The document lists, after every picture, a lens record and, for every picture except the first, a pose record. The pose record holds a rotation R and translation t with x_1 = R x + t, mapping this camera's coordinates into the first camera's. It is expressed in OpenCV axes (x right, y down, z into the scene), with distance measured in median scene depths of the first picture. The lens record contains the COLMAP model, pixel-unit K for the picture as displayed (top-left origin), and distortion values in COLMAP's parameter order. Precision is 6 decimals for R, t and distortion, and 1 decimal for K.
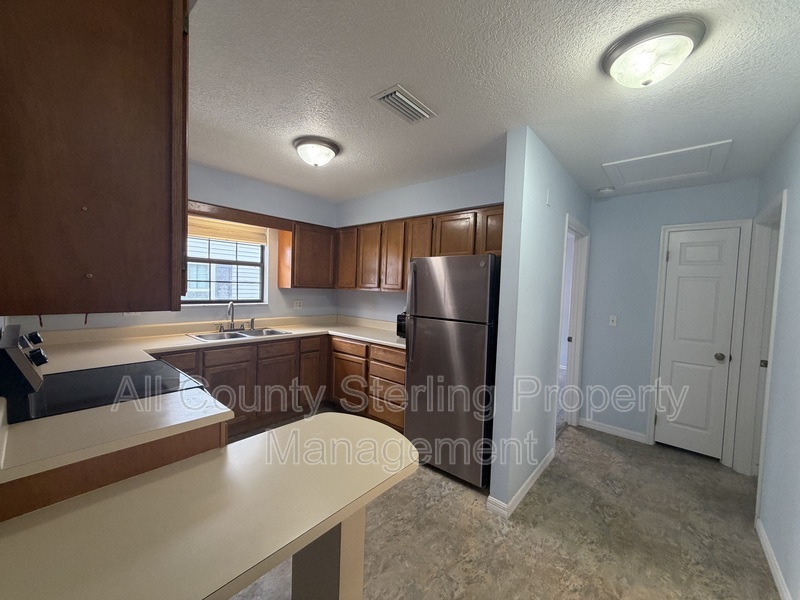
lens RADIAL K [[317.0, 0, 402.1], [0, 317.0, 300.3], [0, 0, 1]] dist [-0.002939, 0.000549]
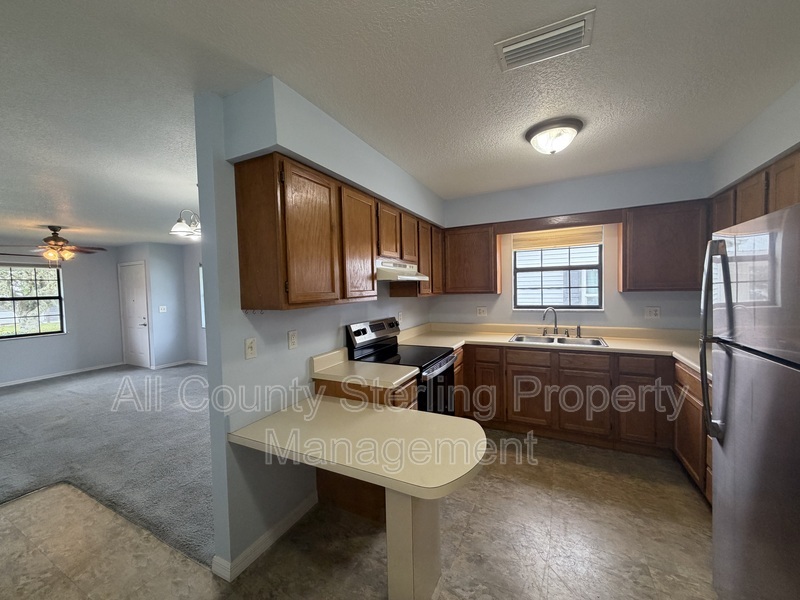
lens RADIAL K [[317.0, 0, 402.1], [0, 317.0, 300.3], [0, 0, 1]] dist [-0.002939, 0.000549]
pose [[0.257808, -0.001811, -0.966195, 0.291840], [-0.010840, 0.999930, -0.004766, -0.007582], [0.966135, 0.011703, 0.257770, 0.248713]]
